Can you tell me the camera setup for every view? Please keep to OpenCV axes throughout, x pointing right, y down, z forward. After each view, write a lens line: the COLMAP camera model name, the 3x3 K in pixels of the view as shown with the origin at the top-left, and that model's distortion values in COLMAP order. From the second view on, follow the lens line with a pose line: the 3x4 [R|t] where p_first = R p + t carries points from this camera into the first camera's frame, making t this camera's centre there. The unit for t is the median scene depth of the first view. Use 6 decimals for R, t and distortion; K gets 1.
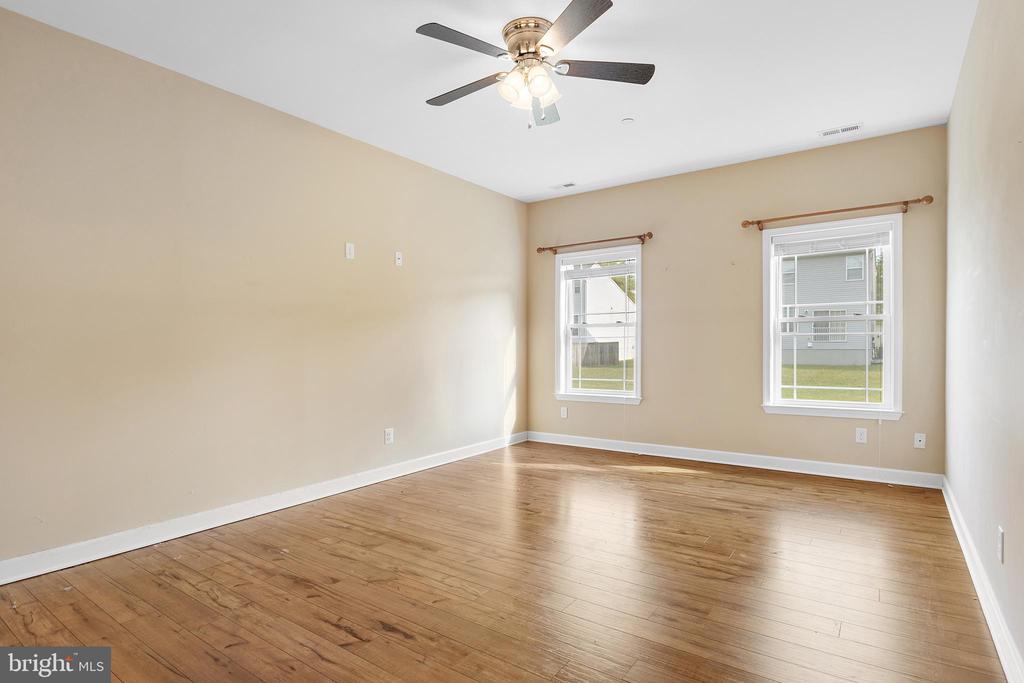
lens RADIAL K [[525.9, 0, 517.4], [0, 525.9, 346.2], [0, 0, 1]] dist [-0.012786, -0.000615]
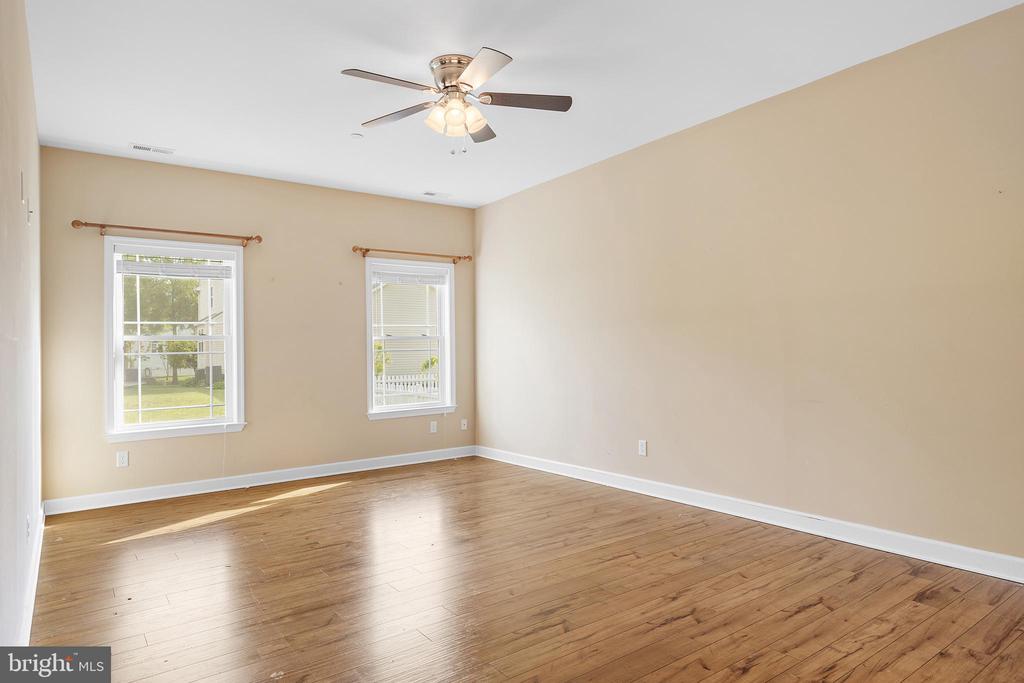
lens RADIAL K [[609.4, 0, 512.0], [0, 609.4, 341.5], [0, 0, 1]] dist [0.005056, 0.000507]
pose [[0.318703, 0.020309, 0.947637, -0.905643], [0.023067, 0.999308, -0.029174, 0.006301], [-0.947574, 0.031157, 0.318014, 0.396162]]
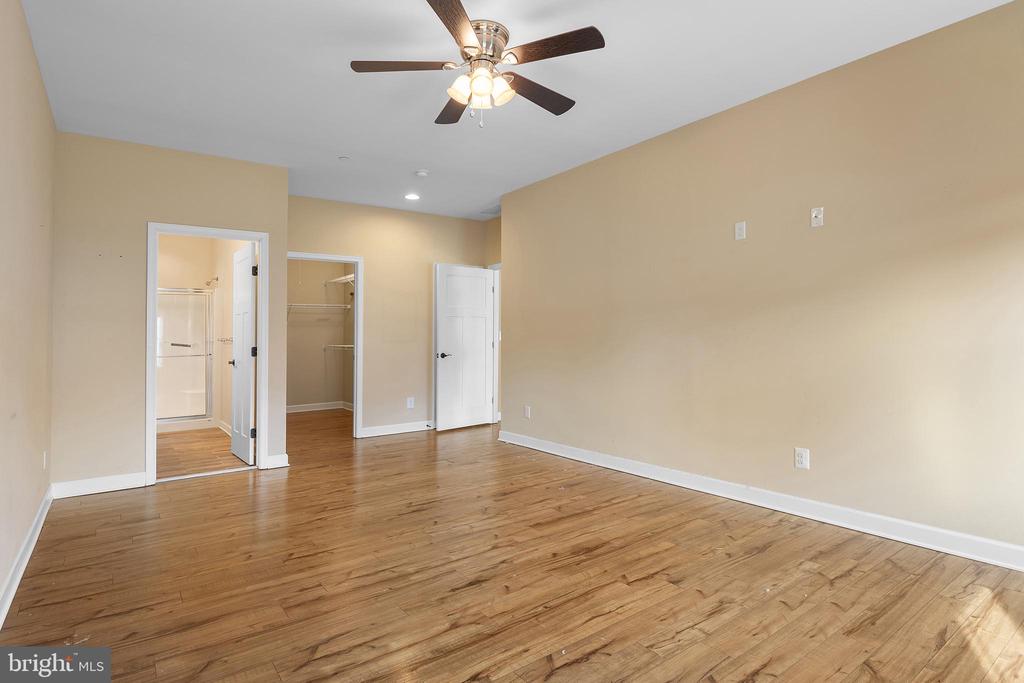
lens RADIAL K [[535.9, 0, 515.1], [0, 535.9, 338.5], [0, 0, 1]] dist [-0.006217, -0.000361]
pose [[-0.304935, 0.010498, -0.952315, 0.761667], [0.010012, 0.999919, 0.007817, -0.005971], [0.952321, -0.007151, -0.305015, 1.104271]]
